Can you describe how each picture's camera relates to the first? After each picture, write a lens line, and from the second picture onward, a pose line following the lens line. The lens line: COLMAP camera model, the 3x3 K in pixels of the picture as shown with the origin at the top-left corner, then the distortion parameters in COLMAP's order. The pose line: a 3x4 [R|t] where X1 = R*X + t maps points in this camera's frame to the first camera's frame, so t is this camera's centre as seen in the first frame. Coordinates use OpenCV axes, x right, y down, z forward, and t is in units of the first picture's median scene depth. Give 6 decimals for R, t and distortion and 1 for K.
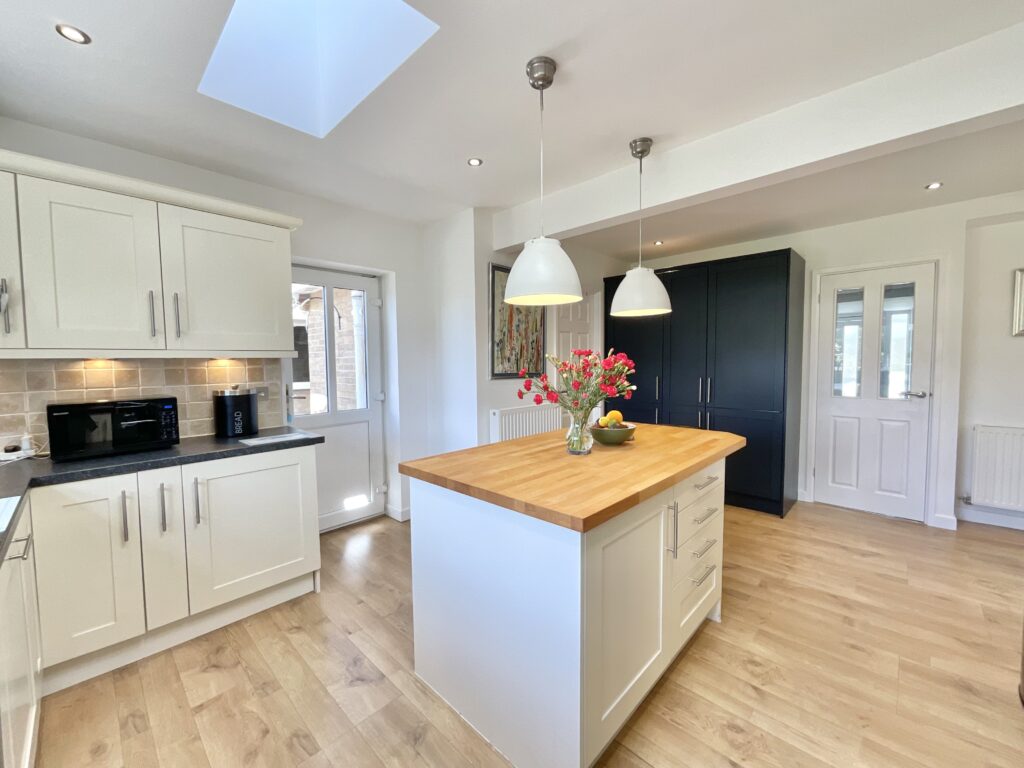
lens RADIAL K [[423.6, 0, 520.1], [0, 423.6, 366.4], [0, 0, 1]] dist [-0.002230, -0.000097]
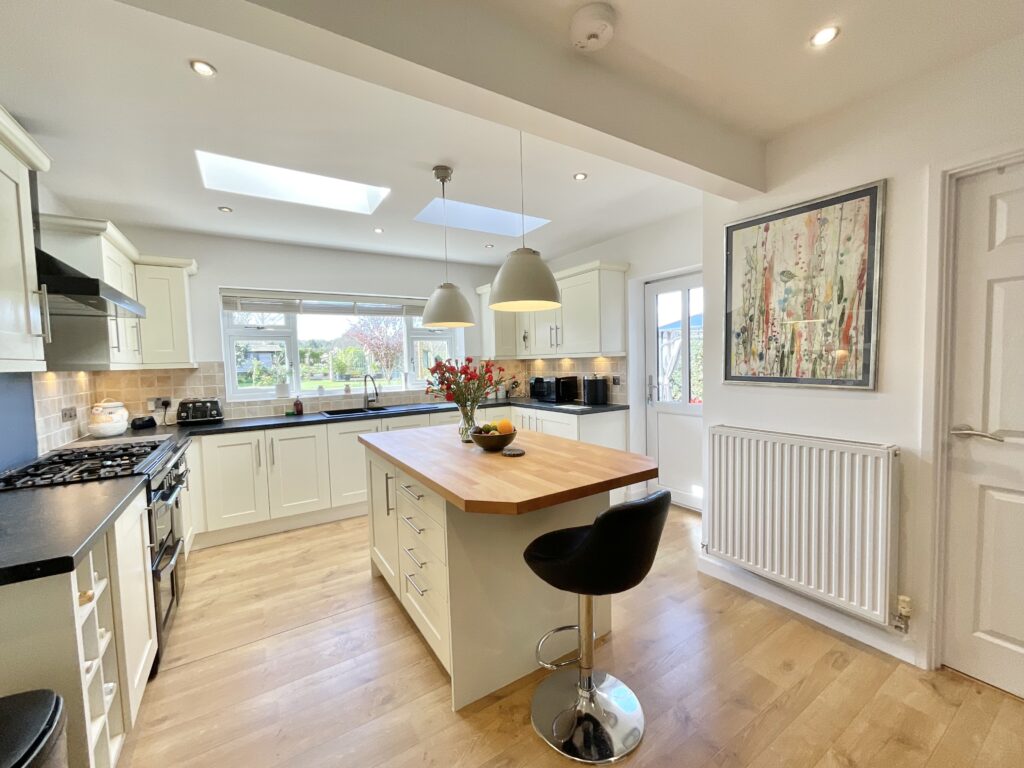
lens RADIAL K [[412.9, 0, 512.0], [0, 412.9, 384.0], [0, 0, 1]] dist [0.001969, 0.000442]
pose [[-0.239395, 0.074343, -0.968072, 0.667944], [0.017717, 0.997233, 0.072201, -0.025429], [0.970760, 0.000133, -0.240050, 0.753556]]
